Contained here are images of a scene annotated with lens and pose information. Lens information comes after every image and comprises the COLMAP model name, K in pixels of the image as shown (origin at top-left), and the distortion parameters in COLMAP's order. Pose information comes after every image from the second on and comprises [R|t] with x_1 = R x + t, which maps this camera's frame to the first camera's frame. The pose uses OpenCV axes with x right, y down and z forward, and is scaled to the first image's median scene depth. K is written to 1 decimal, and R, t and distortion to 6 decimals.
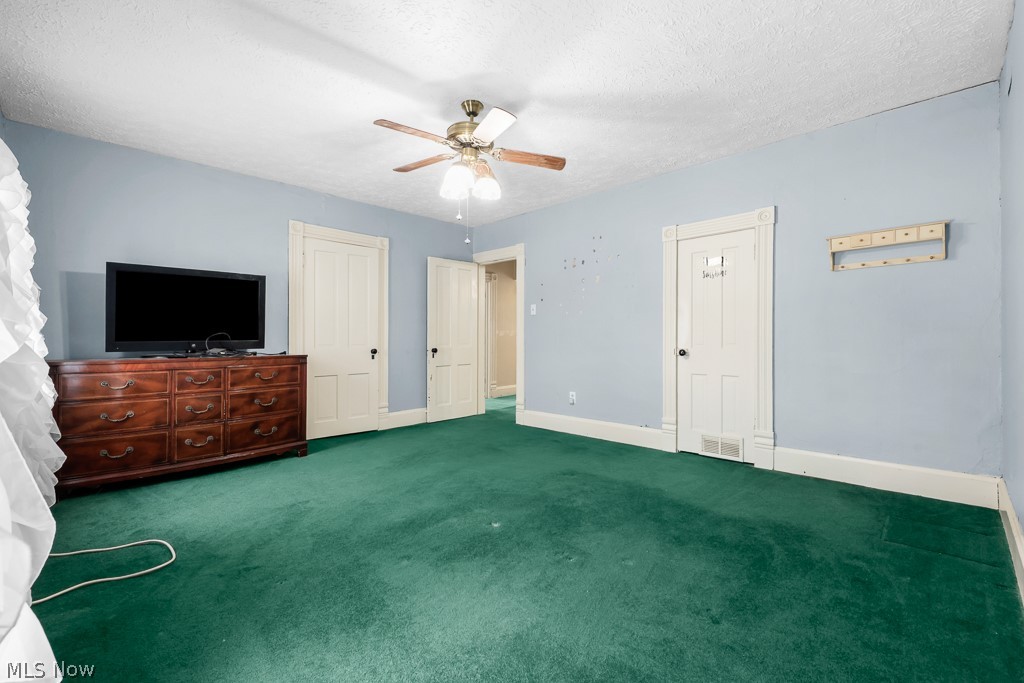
lens RADIAL K [[457.6, 0, 512.3], [0, 457.6, 338.4], [0, 0, 1]] dist [0.000203, 0.000020]
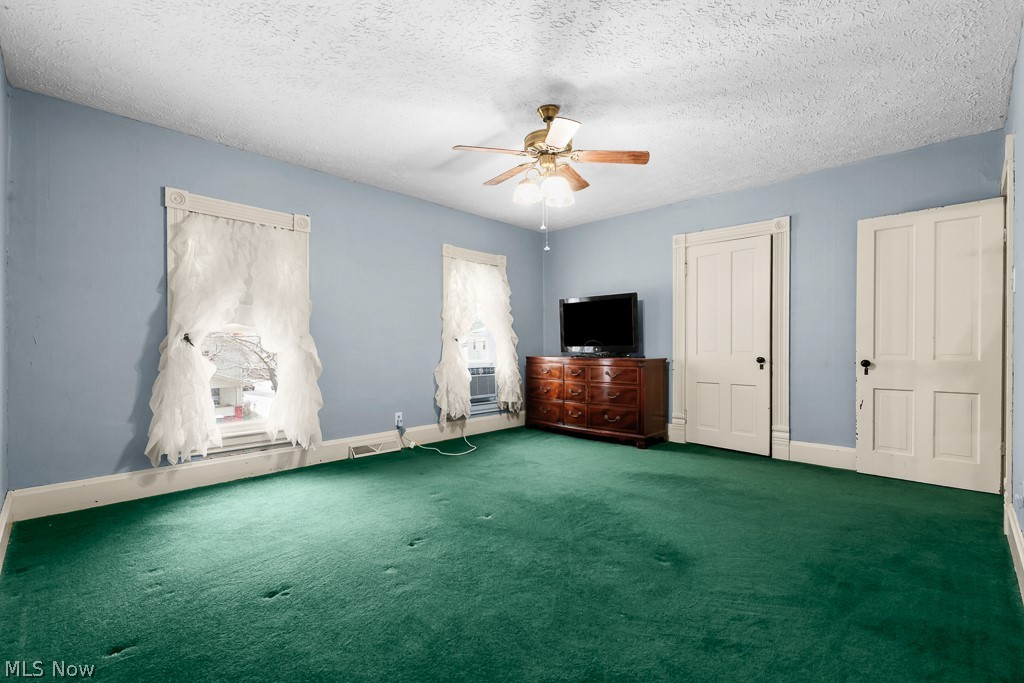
lens RADIAL K [[457.6, 0, 512.1], [0, 457.6, 345.2], [0, 0, 1]] dist [0.000203, 0.000020]
pose [[-0.028830, 0.004961, -0.999572, 0.733664], [0.000177, 0.999988, 0.004958, -0.004199], [0.999584, -0.000034, -0.028831, 0.767508]]
